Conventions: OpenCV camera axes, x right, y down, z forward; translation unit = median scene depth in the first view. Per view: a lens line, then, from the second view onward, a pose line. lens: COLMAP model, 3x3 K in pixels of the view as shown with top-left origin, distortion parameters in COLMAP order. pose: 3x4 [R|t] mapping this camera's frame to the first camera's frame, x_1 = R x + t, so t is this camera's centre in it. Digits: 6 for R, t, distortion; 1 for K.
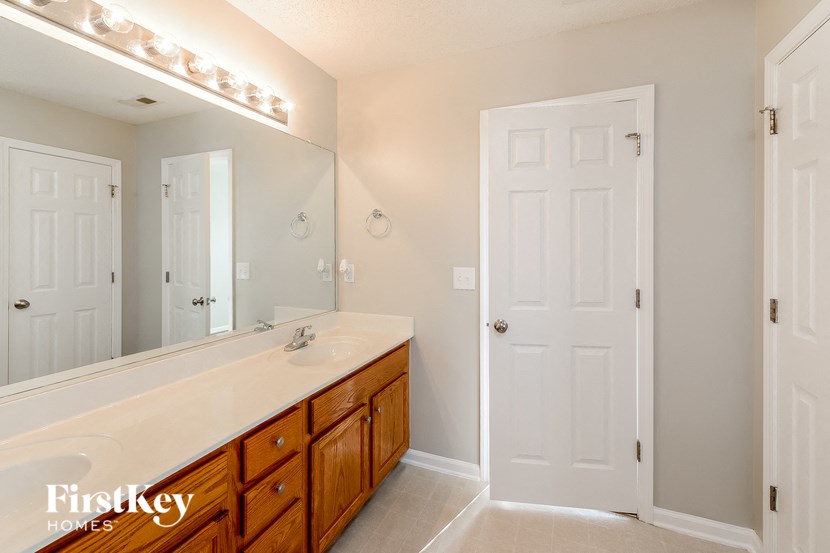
lens RADIAL K [[367.0, 0, 422.8], [0, 367.0, 262.4], [0, 0, 1]] dist [-0.000592, -0.000474]
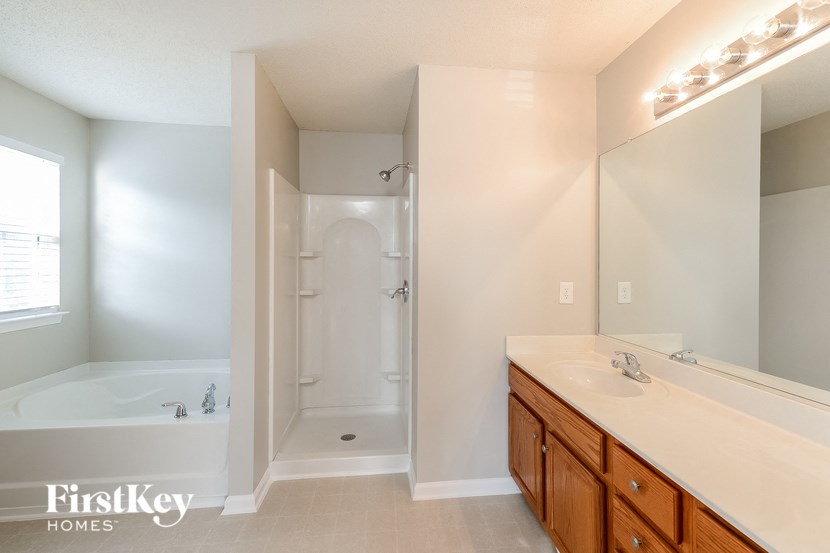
lens RADIAL K [[367.0, 0, 422.8], [0, 367.0, 262.4], [0, 0, 1]] dist [-0.000592, -0.000474]
pose [[-0.877524, -0.000307, -0.479533, 0.565477], [-0.015001, 0.999528, 0.026811, -0.073093], [0.479298, 0.030721, -0.877114, 1.777446]]
